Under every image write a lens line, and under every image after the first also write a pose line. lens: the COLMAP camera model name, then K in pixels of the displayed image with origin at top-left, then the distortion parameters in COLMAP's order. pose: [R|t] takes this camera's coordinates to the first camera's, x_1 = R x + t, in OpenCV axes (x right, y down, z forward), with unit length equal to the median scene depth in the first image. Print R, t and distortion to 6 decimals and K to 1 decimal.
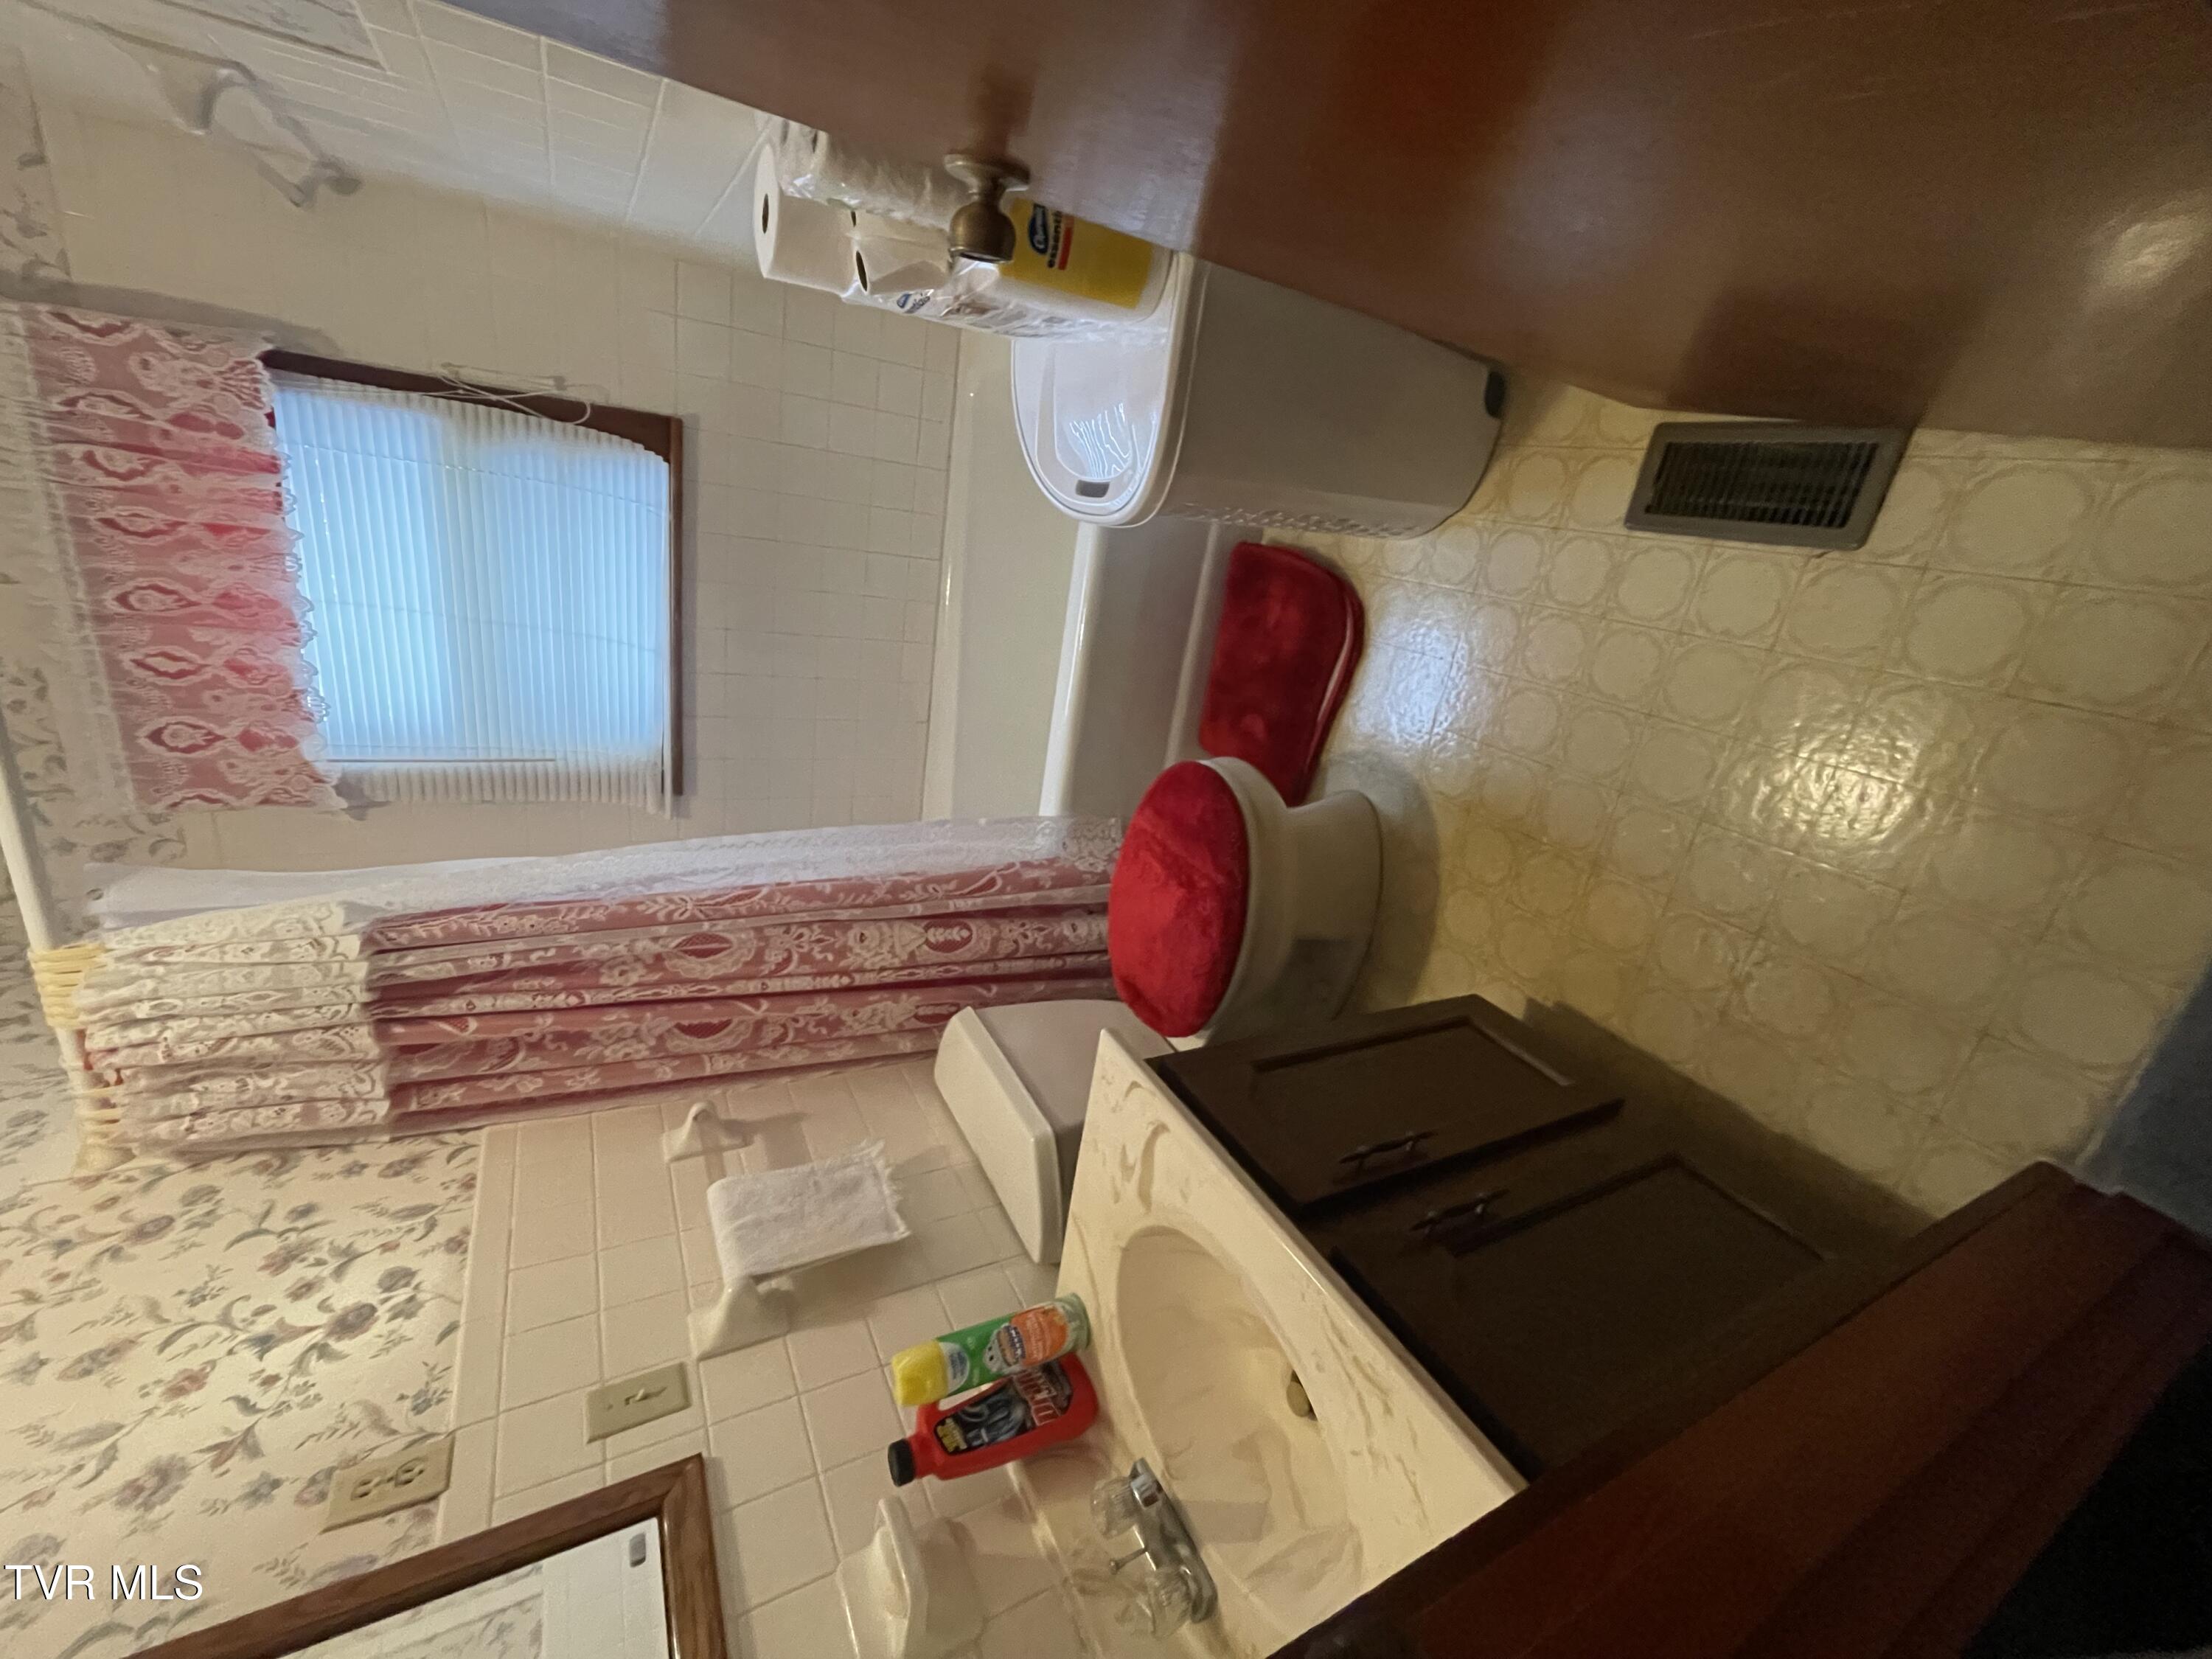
lens RADIAL K [[898.8, 0, 1113.6], [0, 898.8, 821.2], [0, 0, 1]] dist [-0.002026, -0.000796]
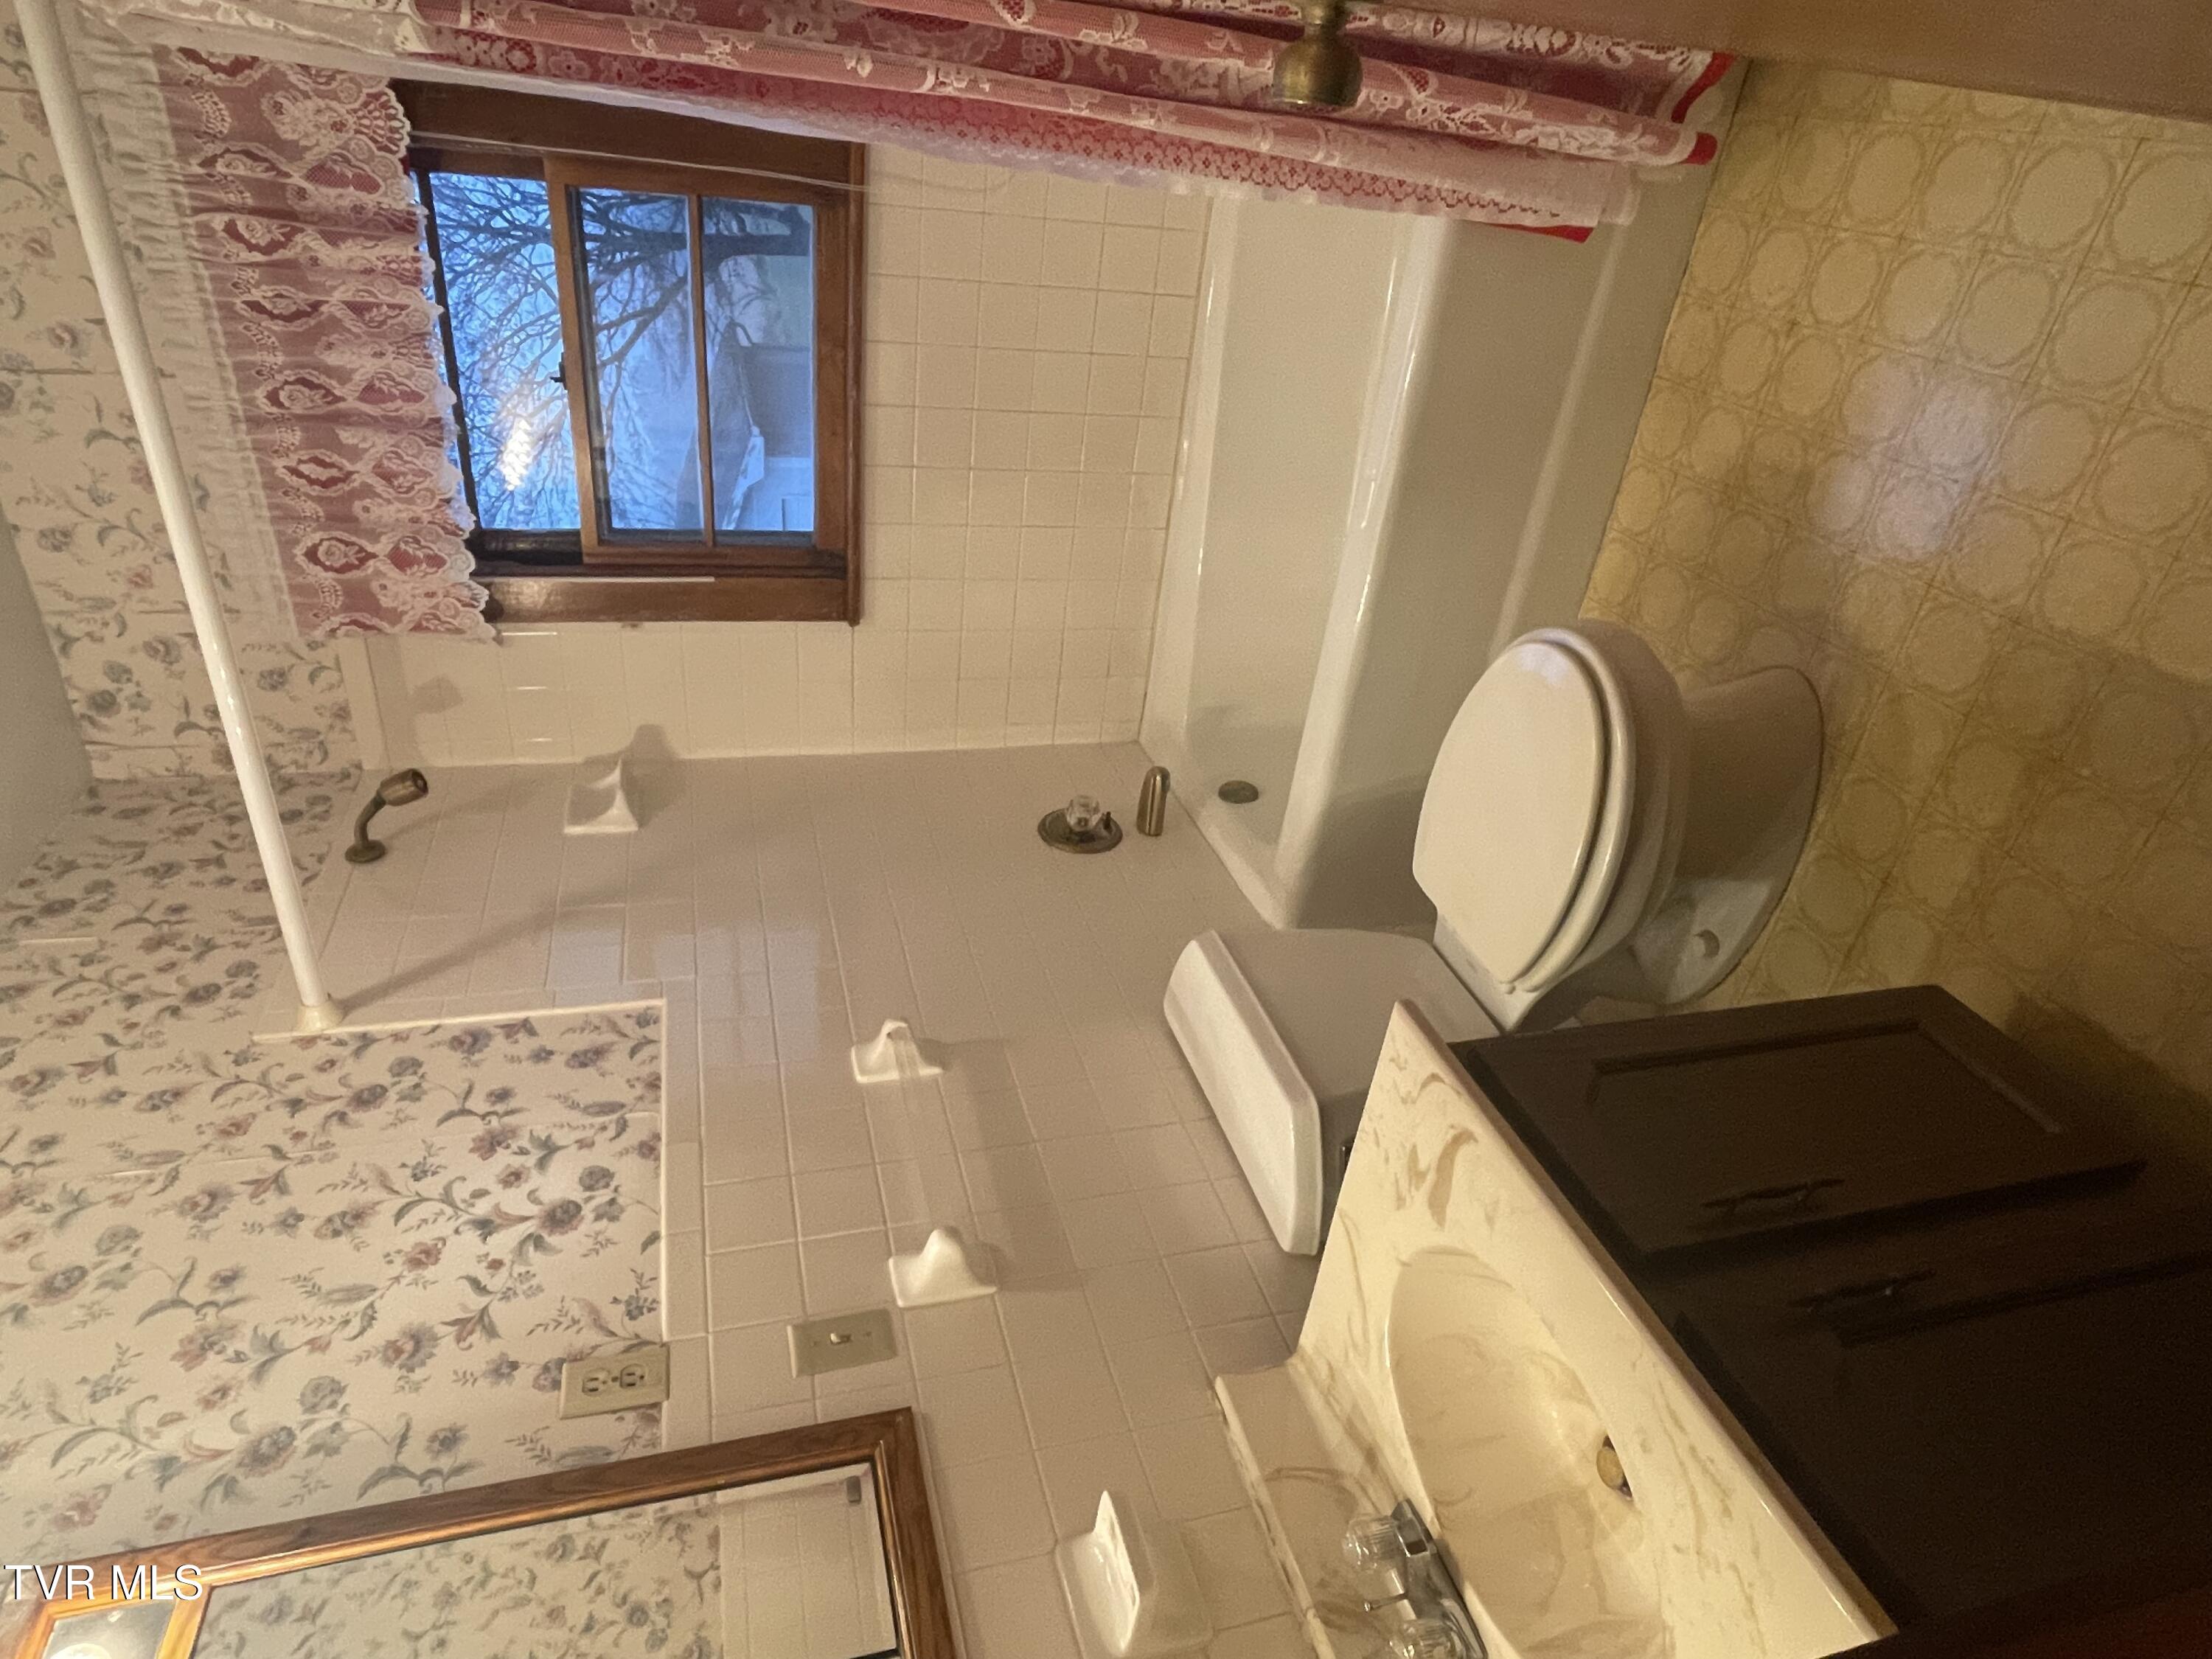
lens RADIAL K [[1274.2, 0, 1110.2], [0, 1274.2, 845.3], [0, 0, 1]] dist [-0.023824, 0.014908]
pose [[0.974340, 0.072710, -0.213014, -0.026421], [-0.034329, 0.983318, 0.178623, -0.080590], [0.222448, -0.166727, 0.960582, -0.084345]]
